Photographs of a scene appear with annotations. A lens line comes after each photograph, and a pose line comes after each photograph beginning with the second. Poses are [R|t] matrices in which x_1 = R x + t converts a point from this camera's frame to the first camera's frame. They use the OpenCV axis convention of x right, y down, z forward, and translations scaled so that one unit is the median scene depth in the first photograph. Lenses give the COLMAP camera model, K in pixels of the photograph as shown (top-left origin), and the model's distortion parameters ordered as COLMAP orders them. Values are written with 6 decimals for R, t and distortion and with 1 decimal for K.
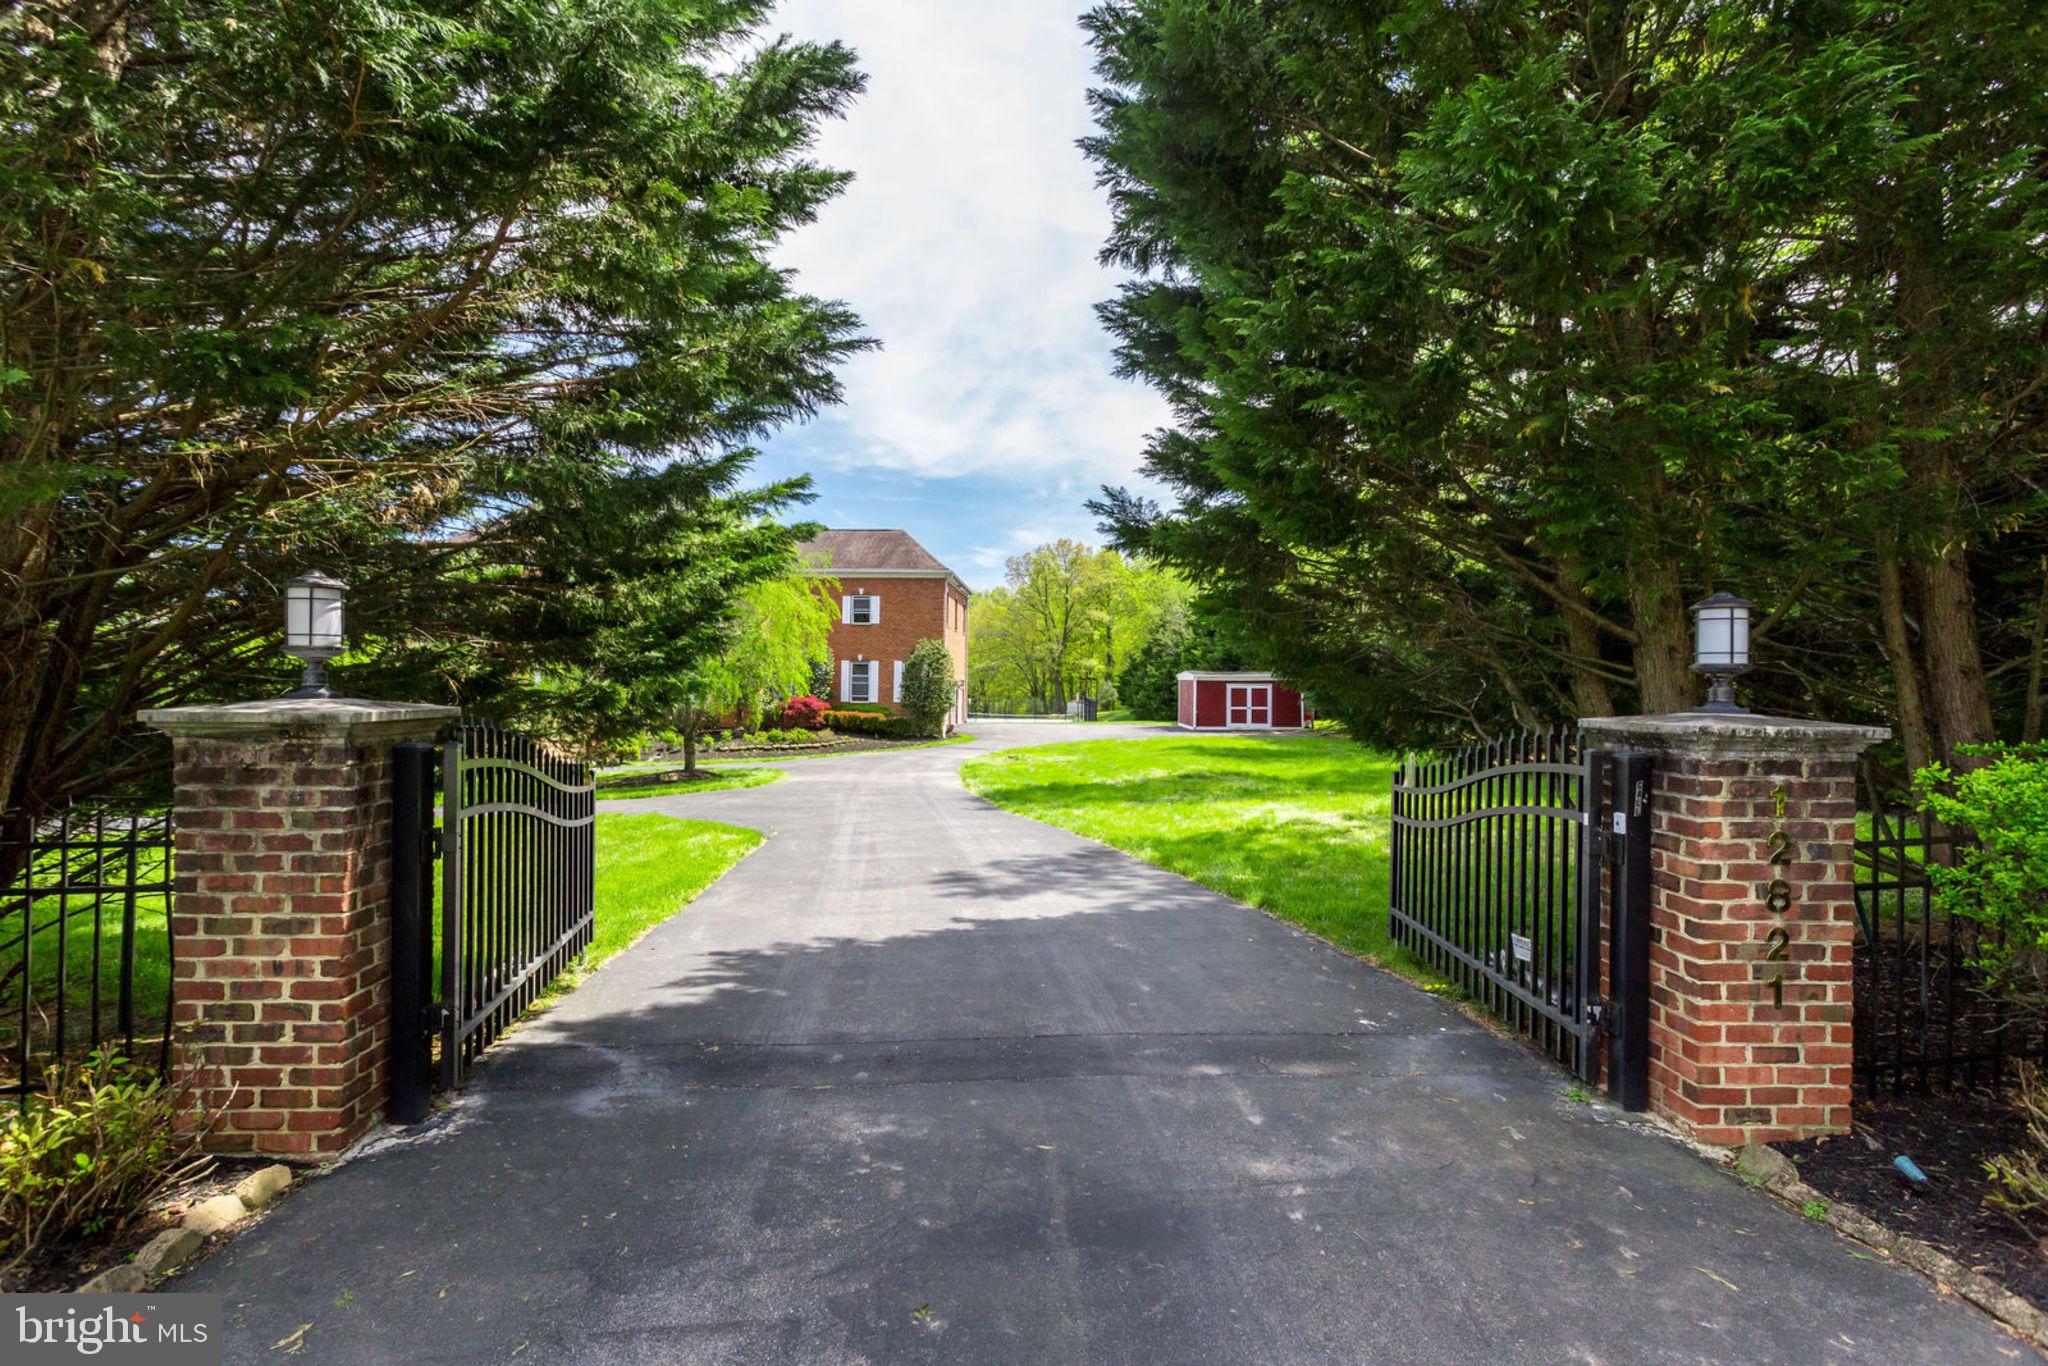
lens RADIAL K [[995.5, 0, 1011.6], [0, 995.5, 683.5], [0, 0, 1]] dist [0.001112, 0.000853]
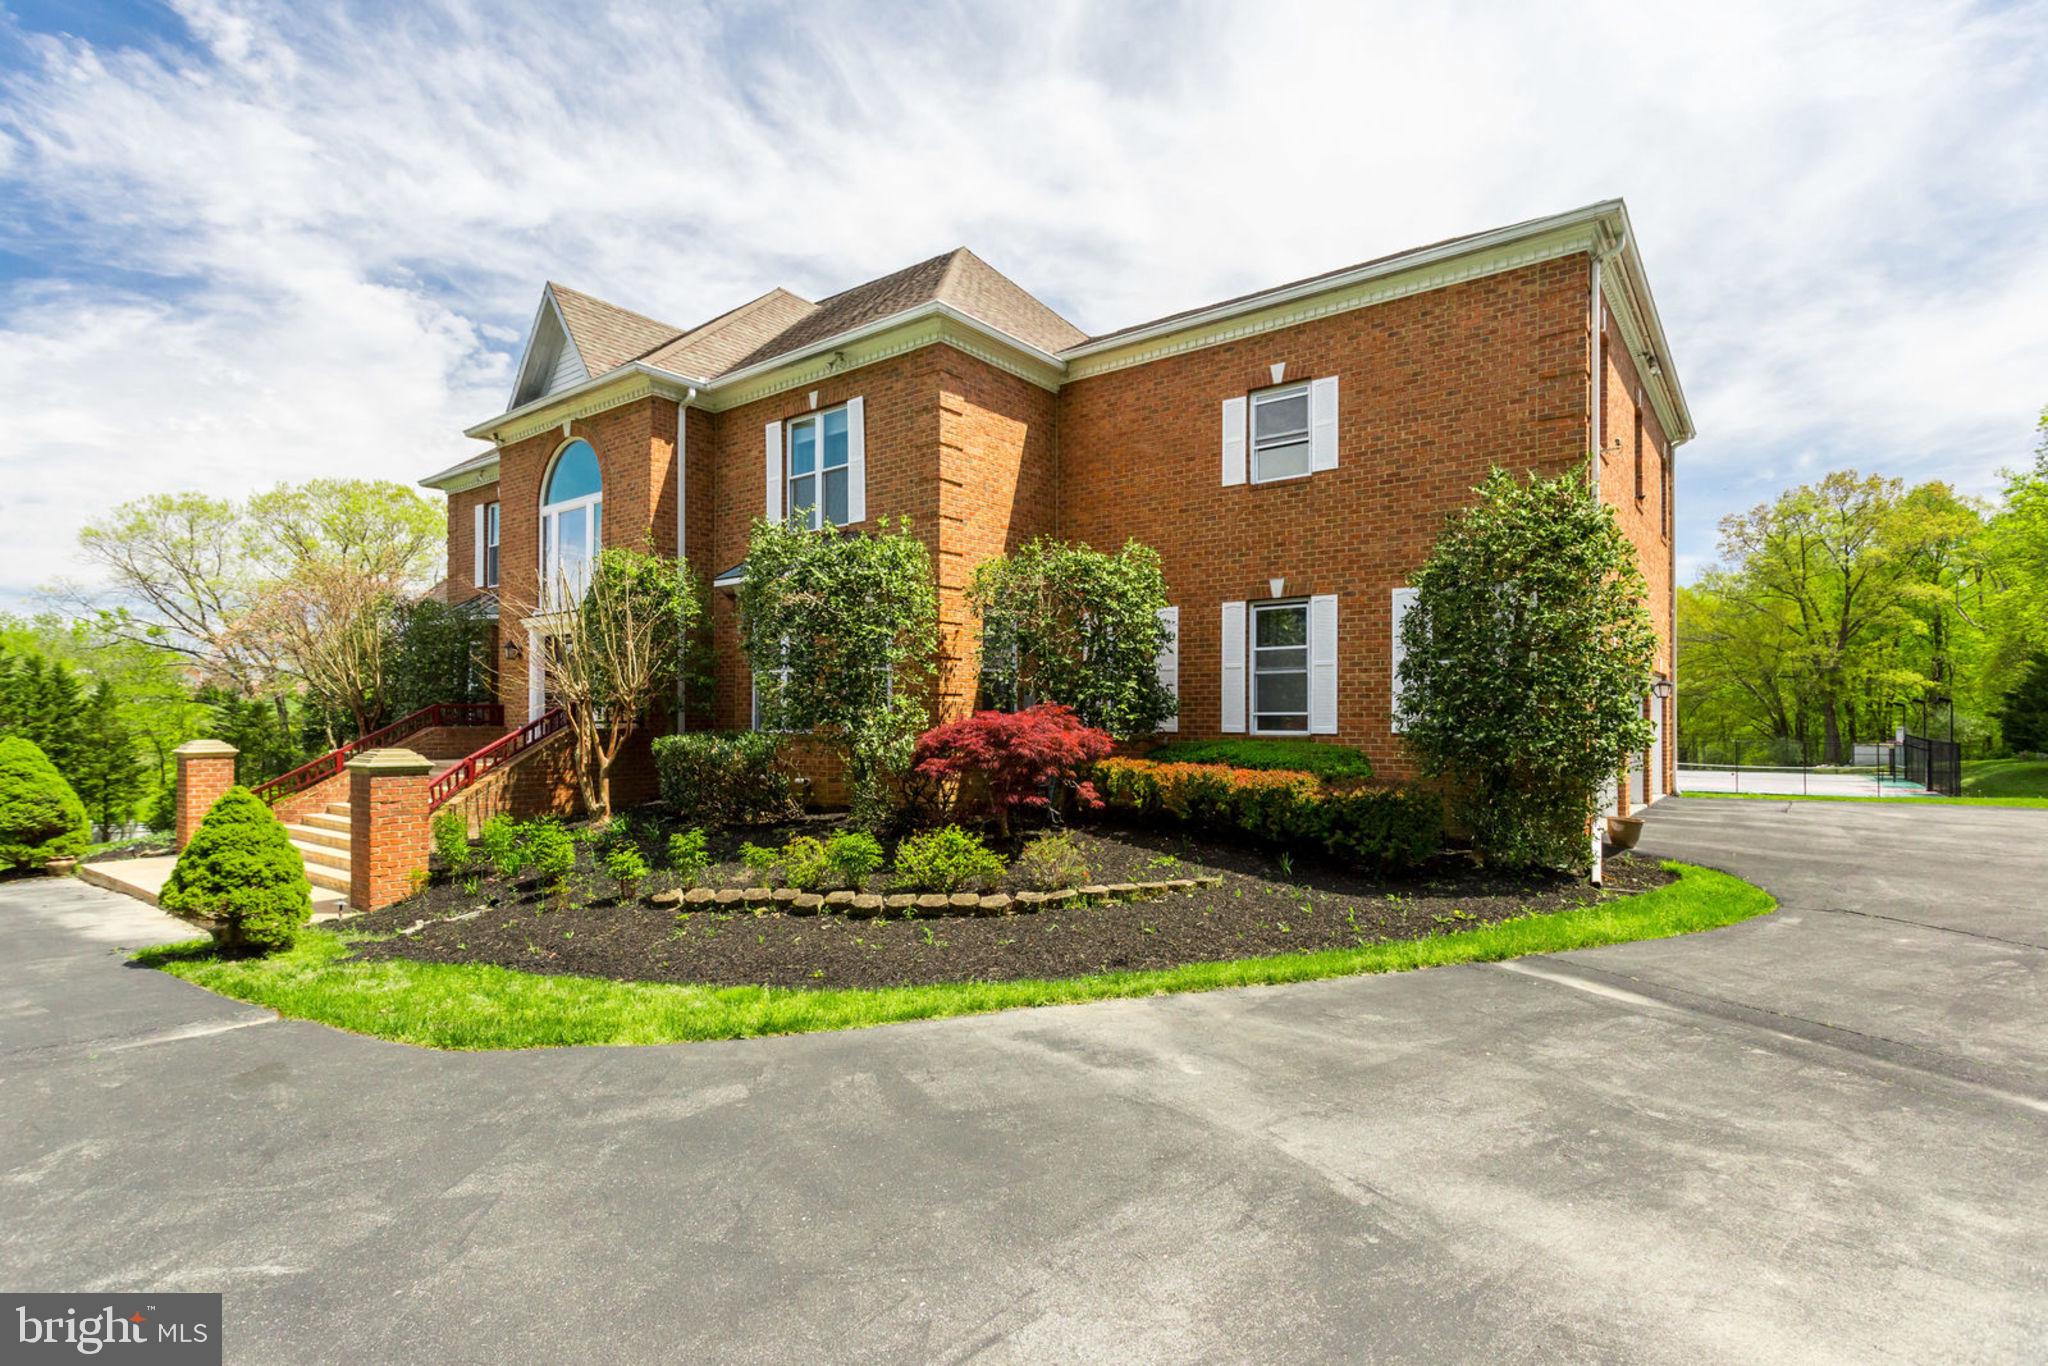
lens RADIAL K [[1009.6, 0, 1021.1], [0, 1009.6, 735.2], [0, 0, 1]] dist [0.003387, 0.000123]
pose [[0.826494, -0.006892, -0.562904, -0.041903], [0.011084, 0.999930, 0.004031, 0.016715], [0.562837, -0.009570, 0.826513, 0.681373]]
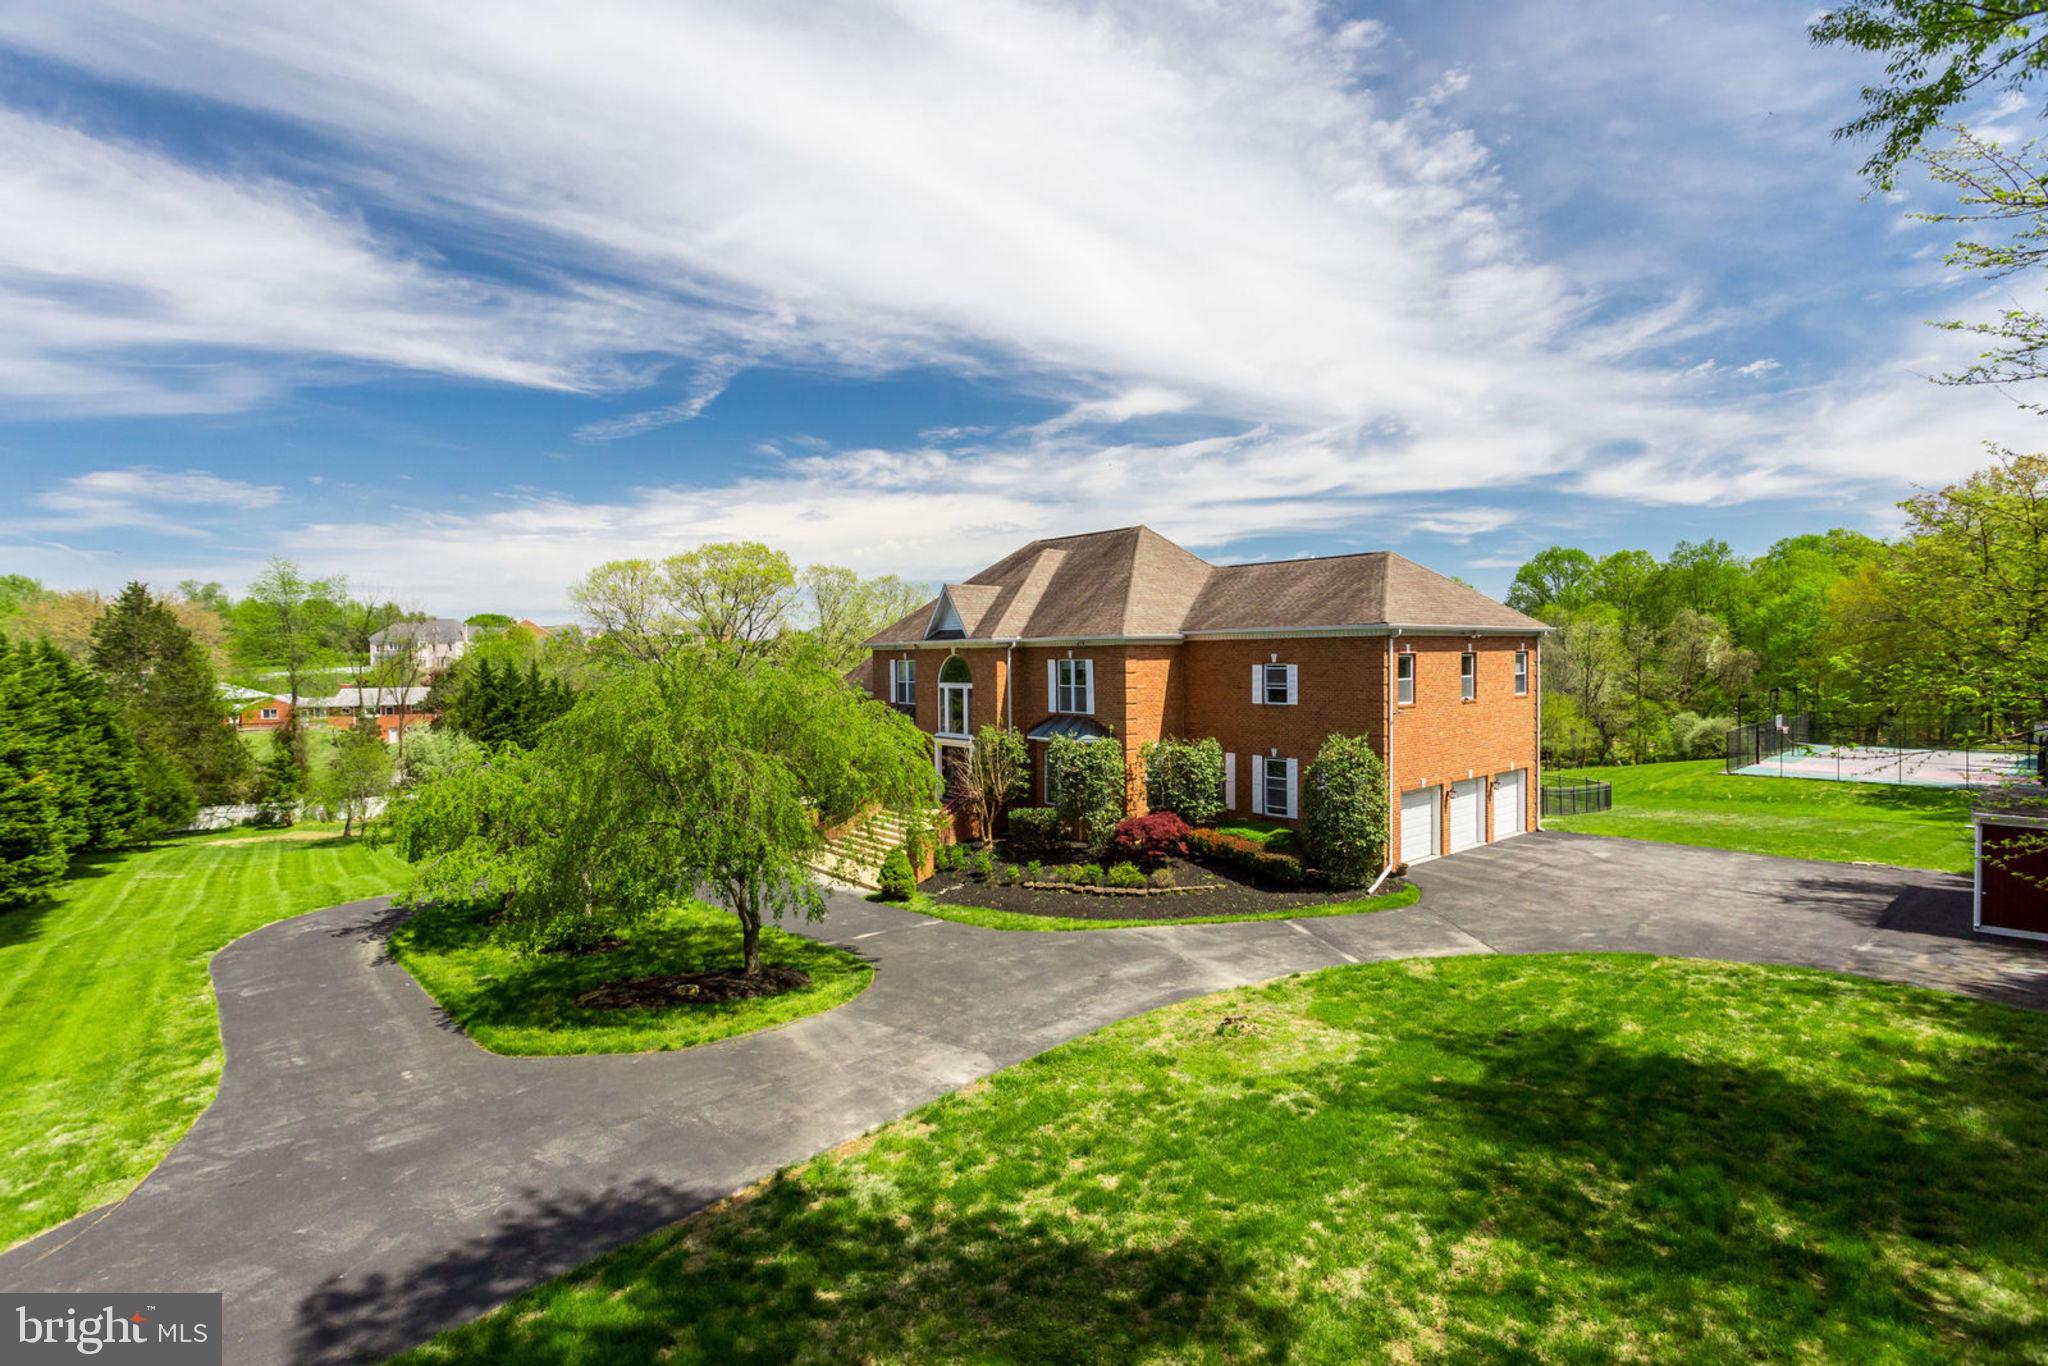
lens RADIAL K [[995.5, 0, 1011.6], [0, 995.5, 683.5], [0, 0, 1]] dist [0.001112, 0.000853]
pose [[0.679949, -0.003994, -0.733249, 0.231130], [0.023457, 0.999592, 0.016307, -0.088314], [0.732884, -0.028288, 0.679765, 0.379402]]
